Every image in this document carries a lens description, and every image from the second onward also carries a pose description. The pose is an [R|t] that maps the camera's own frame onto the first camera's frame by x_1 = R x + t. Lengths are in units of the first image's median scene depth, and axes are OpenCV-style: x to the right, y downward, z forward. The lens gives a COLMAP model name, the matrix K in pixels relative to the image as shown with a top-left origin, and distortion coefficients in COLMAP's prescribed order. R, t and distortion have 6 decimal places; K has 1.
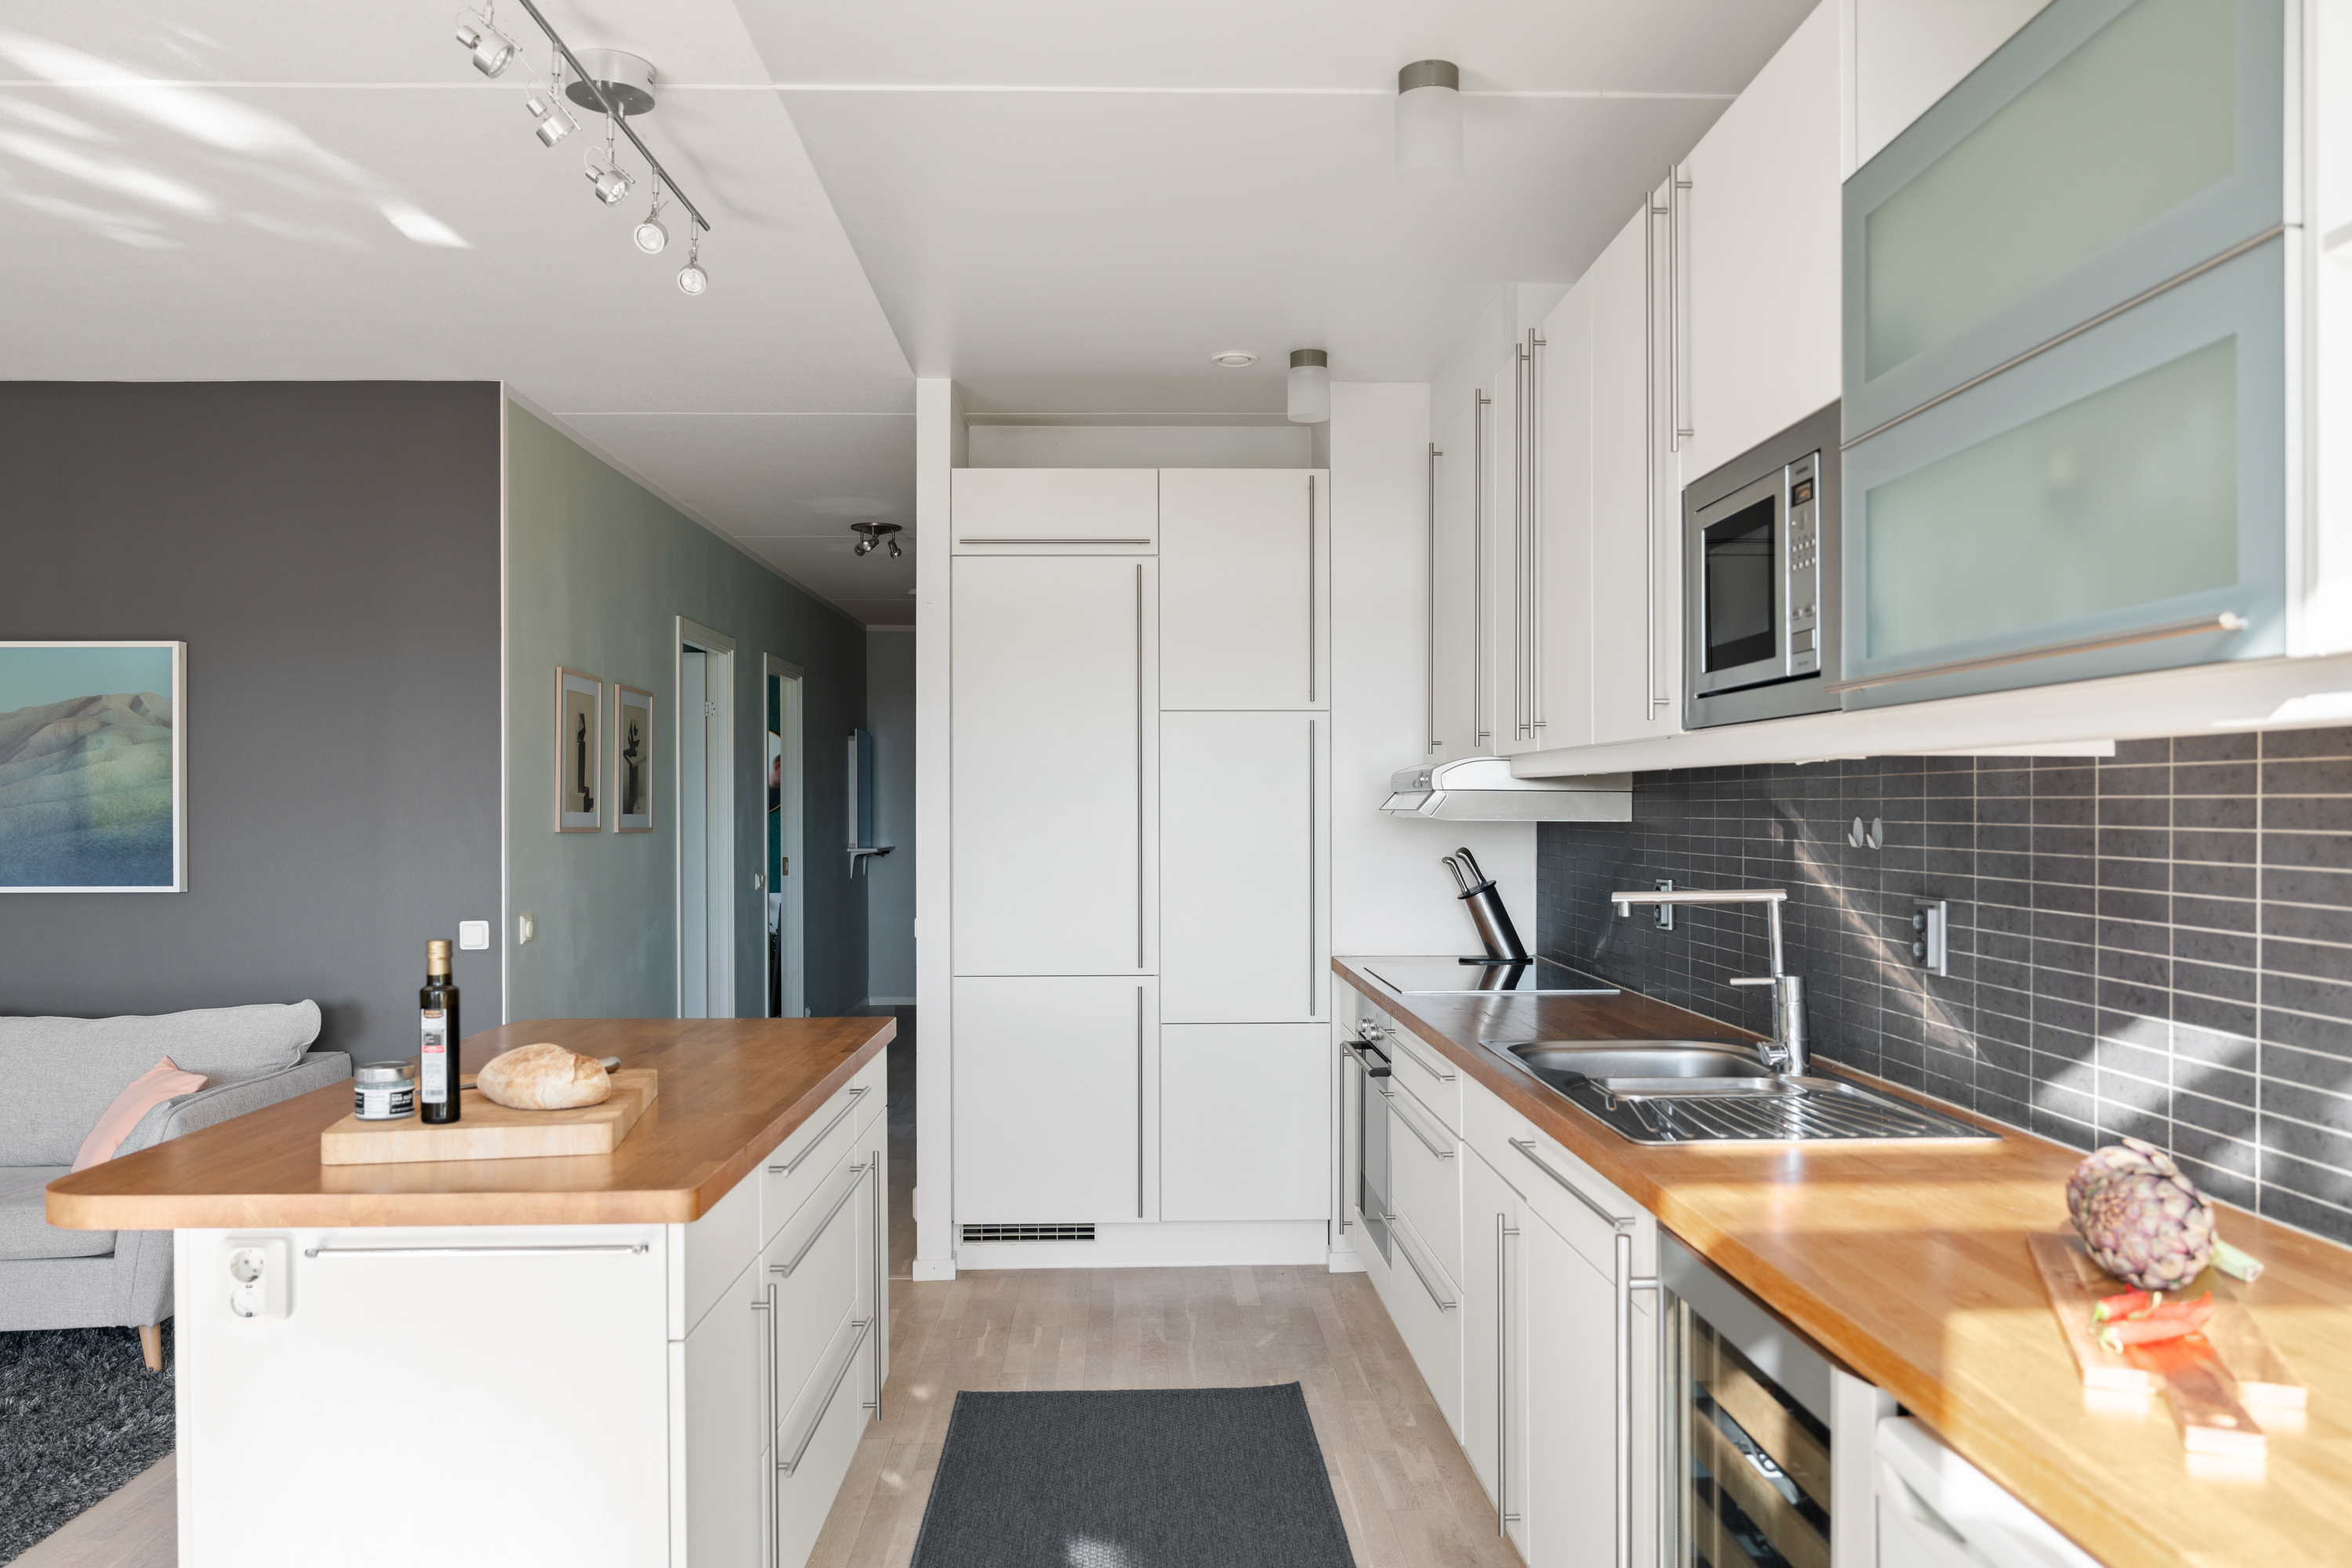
lens RADIAL K [[1763.3, 0, 1172.3], [0, 1763.3, 788.9], [0, 0, 1]] dist [-0.007233, -0.001963]
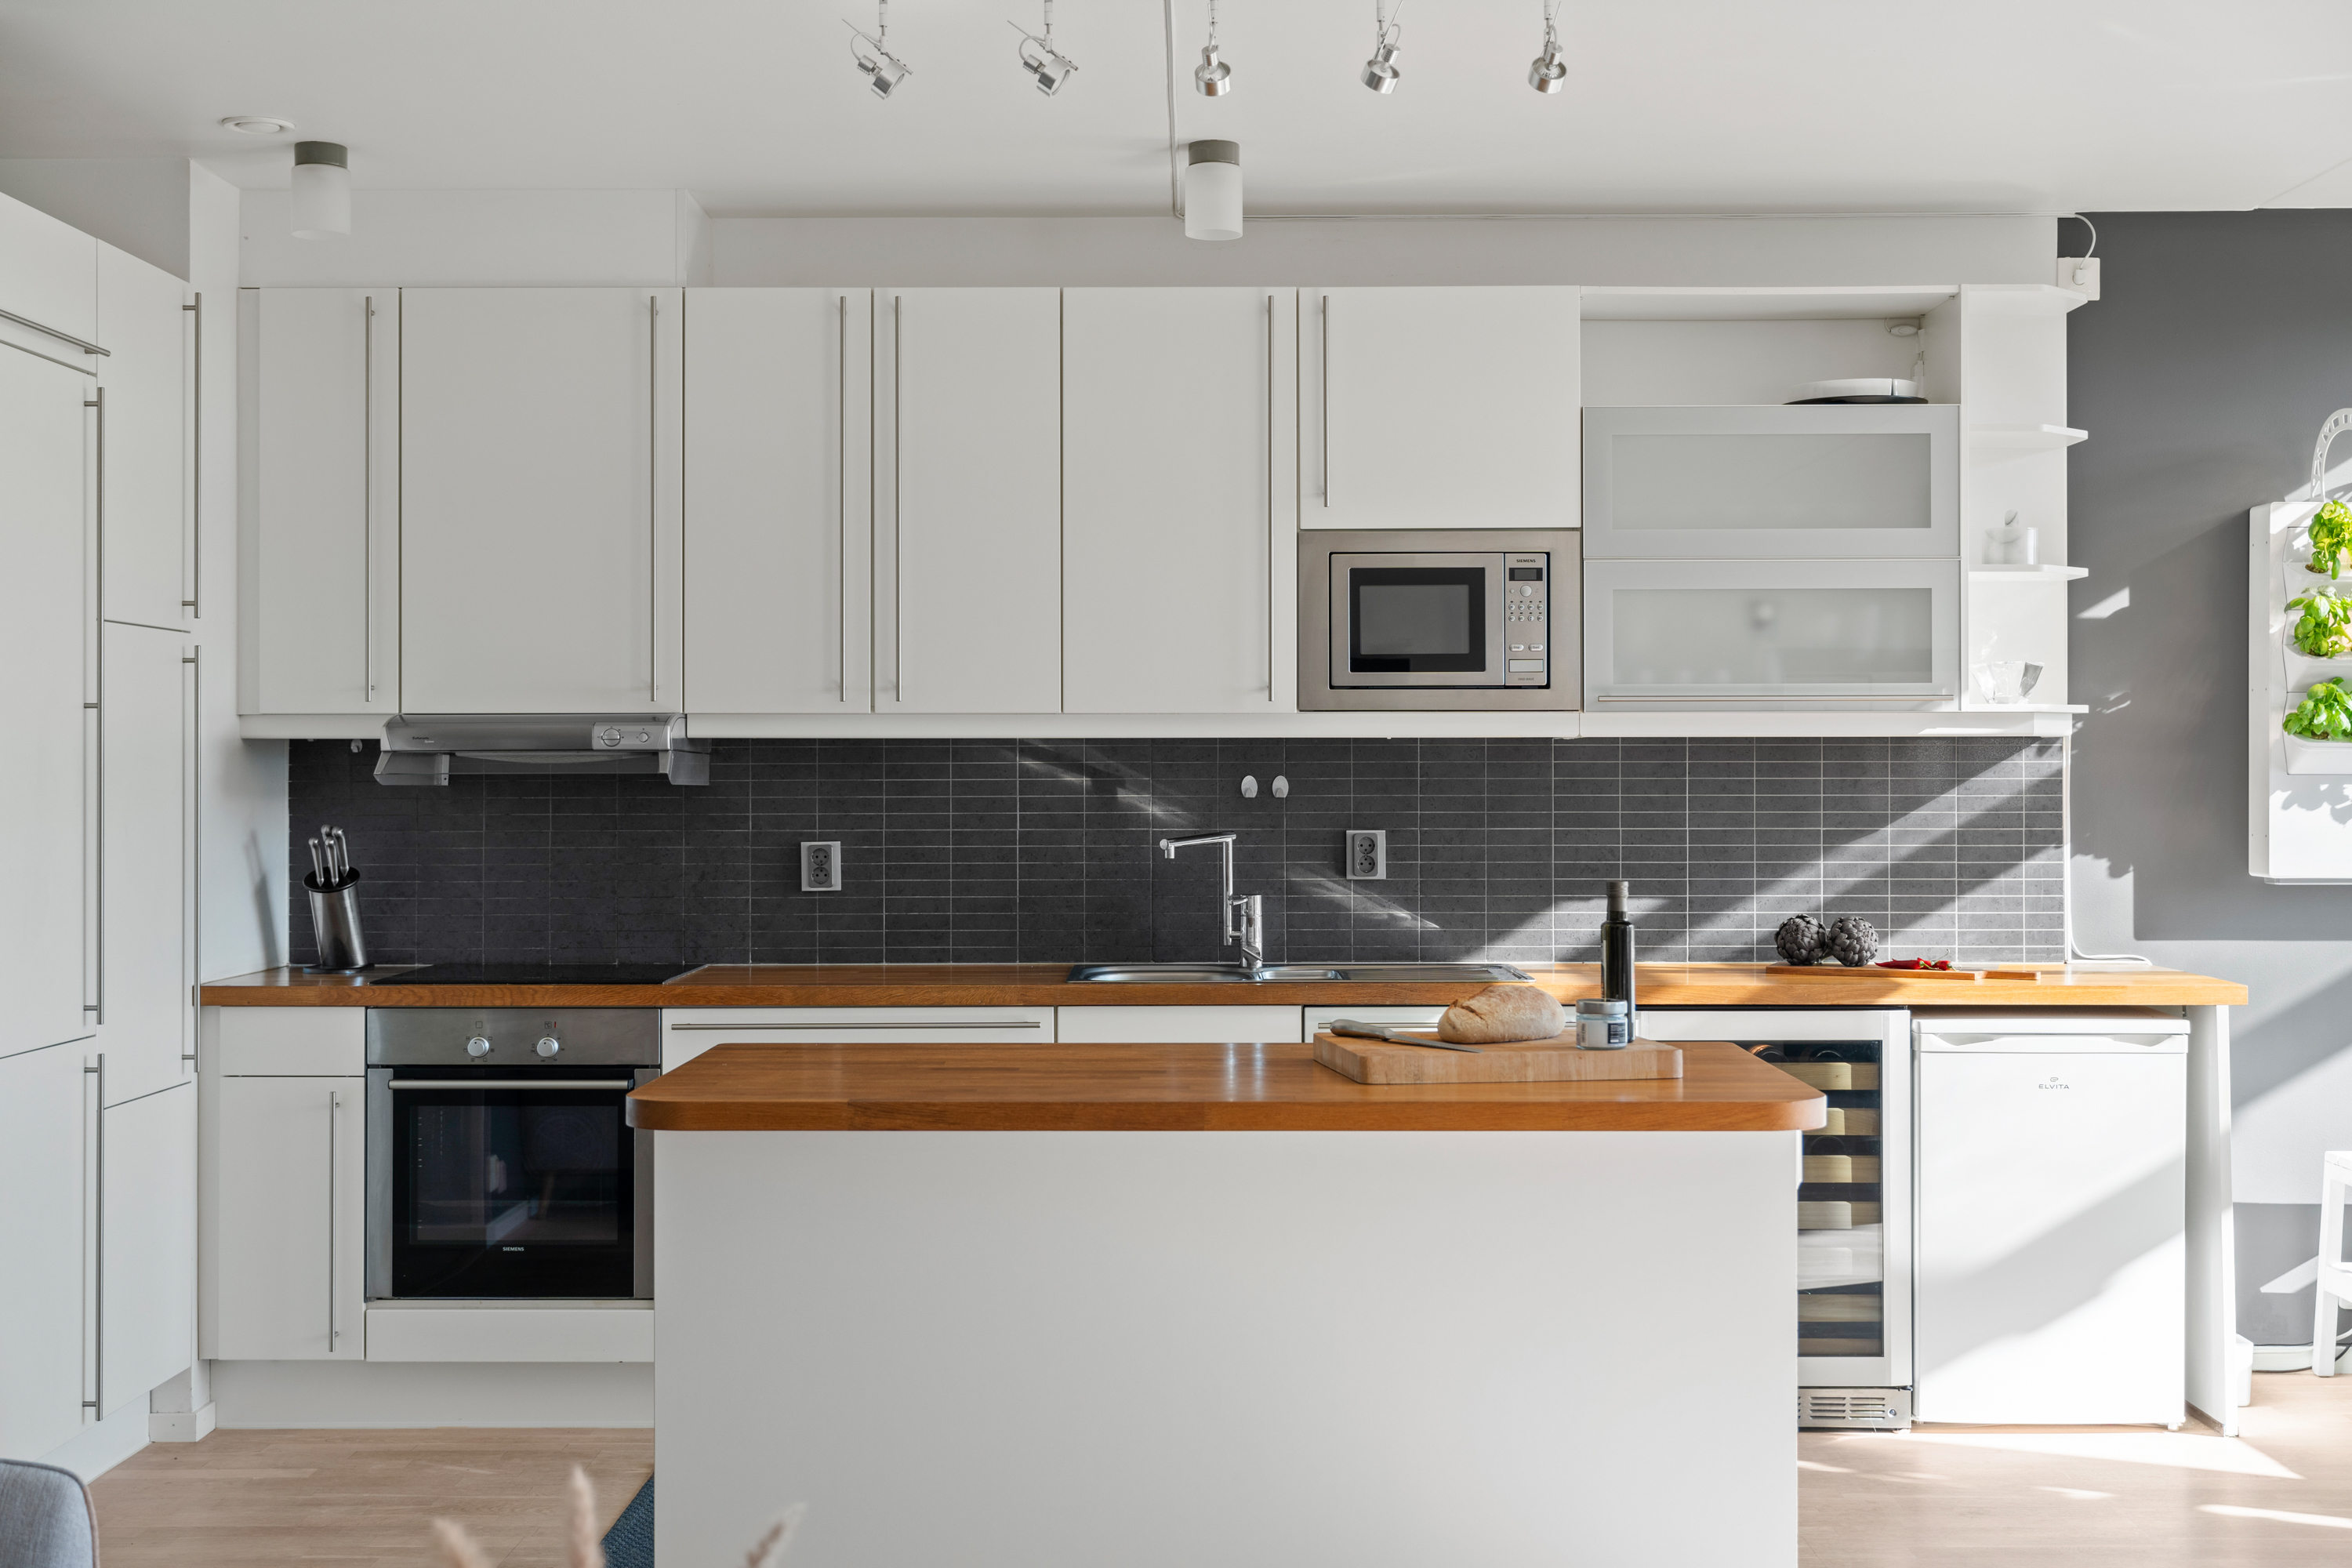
lens RADIAL K [[2839.0, 0, 1182.3], [0, 2839.0, 780.0], [0, 0, 1]] dist [0.015824, 0.000000]
pose [[-0.047432, -0.003747, 0.998867, -2.155816], [-0.005338, 0.999980, 0.003497, 0.013972], [-0.998860, -0.005166, -0.047451, 1.393729]]
